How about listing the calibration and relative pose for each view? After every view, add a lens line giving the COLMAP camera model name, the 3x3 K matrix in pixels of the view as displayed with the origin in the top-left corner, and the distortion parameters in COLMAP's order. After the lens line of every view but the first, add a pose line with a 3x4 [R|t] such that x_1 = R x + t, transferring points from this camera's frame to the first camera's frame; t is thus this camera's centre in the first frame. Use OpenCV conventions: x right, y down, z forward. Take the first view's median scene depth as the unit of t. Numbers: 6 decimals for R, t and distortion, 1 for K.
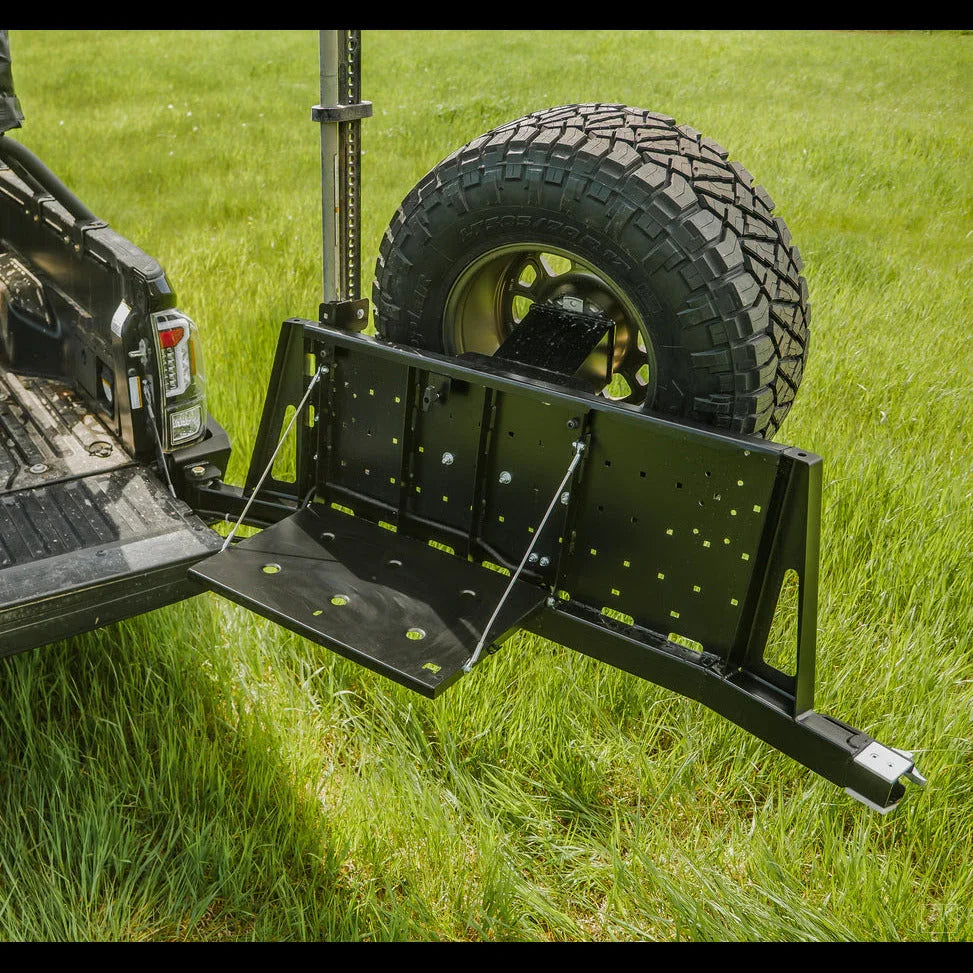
lens RADIAL K [[1806.0, 0, 466.5], [0, 1806.0, 486.8], [0, 0, 1]] dist [0.026971, 0.011605]
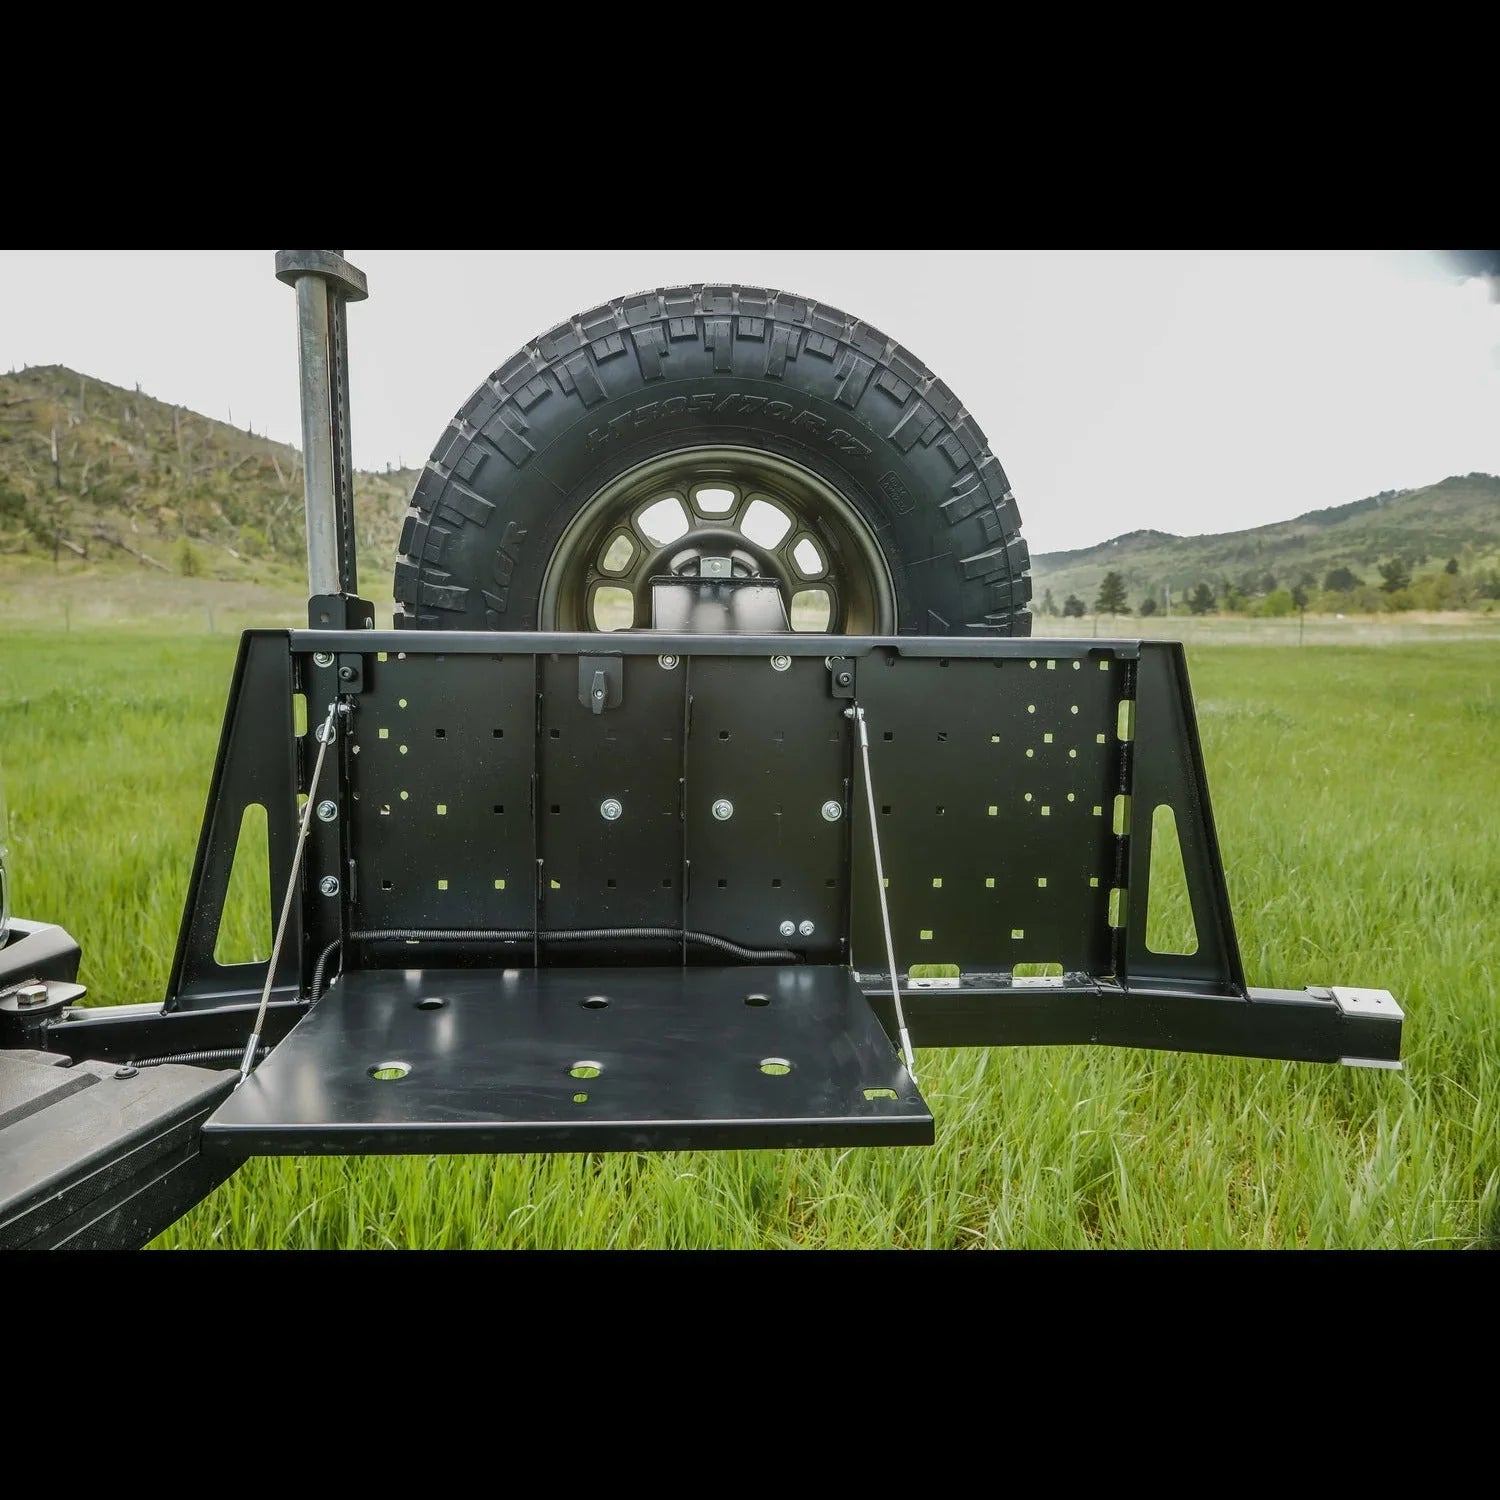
lens RADIAL K [[1078.0, 0, 721.8], [0, 1078.0, 752.7], [0, 0, 1]] dist [-0.001464, -0.001163]
pose [[0.672382, -0.049697, 0.738535, -0.261729], [0.336328, 0.909314, -0.245012, 0.070522], [-0.659384, 0.413131, 0.628121, 0.787438]]
